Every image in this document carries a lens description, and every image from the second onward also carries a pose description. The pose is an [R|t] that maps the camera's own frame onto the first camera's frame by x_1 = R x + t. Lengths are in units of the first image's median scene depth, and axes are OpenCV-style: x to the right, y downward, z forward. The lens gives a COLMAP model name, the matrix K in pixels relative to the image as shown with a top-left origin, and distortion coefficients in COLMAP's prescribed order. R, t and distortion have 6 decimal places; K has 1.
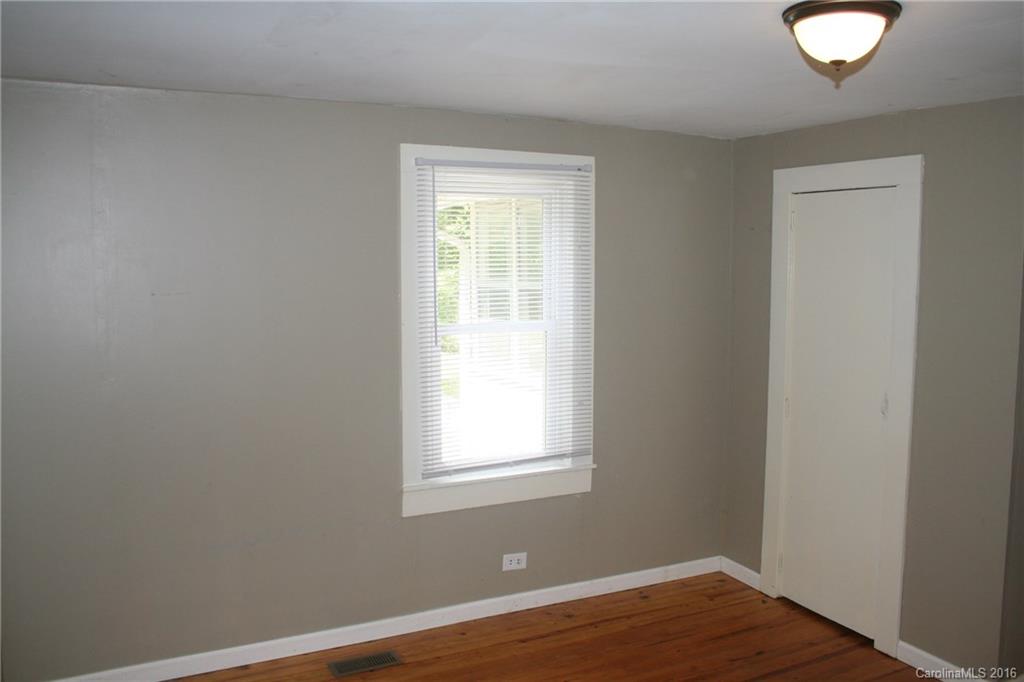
lens RADIAL K [[851.3, 0, 512.0], [0, 851.3, 341.0], [0, 0, 1]] dist [-0.156622, 0.139486]
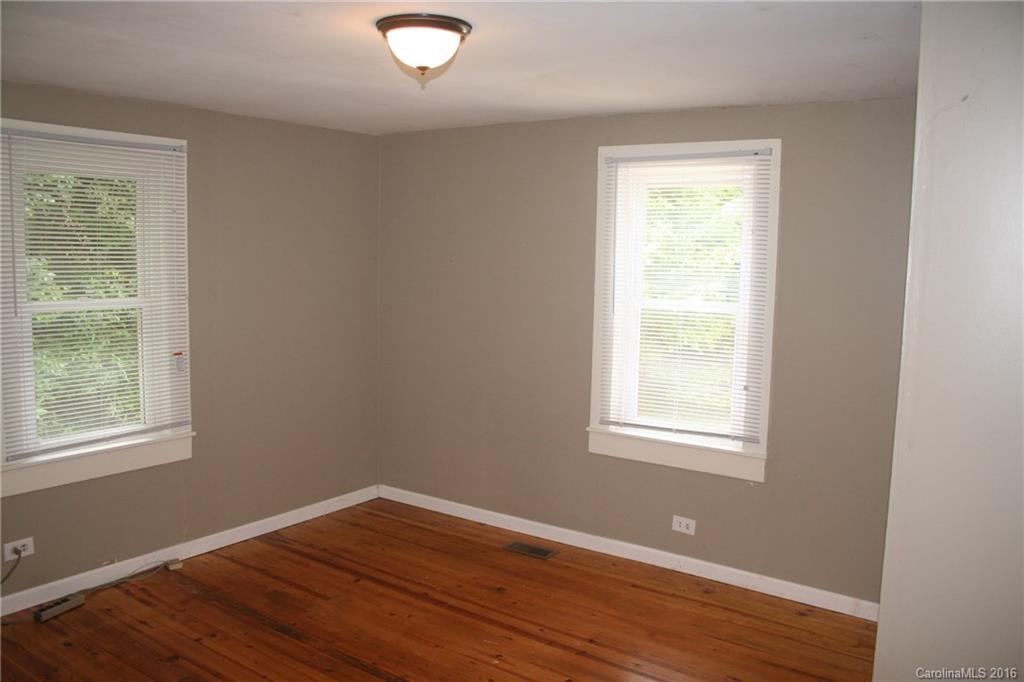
lens RADIAL K [[851.3, 0, 512.0], [0, 851.3, 341.0], [0, 0, 1]] dist [-0.156622, 0.139486]
pose [[0.460212, 0.104561, -0.881630, 0.839642], [-0.103637, 0.992578, 0.063621, -0.016642], [0.881739, 0.062090, 0.467633, 0.299518]]
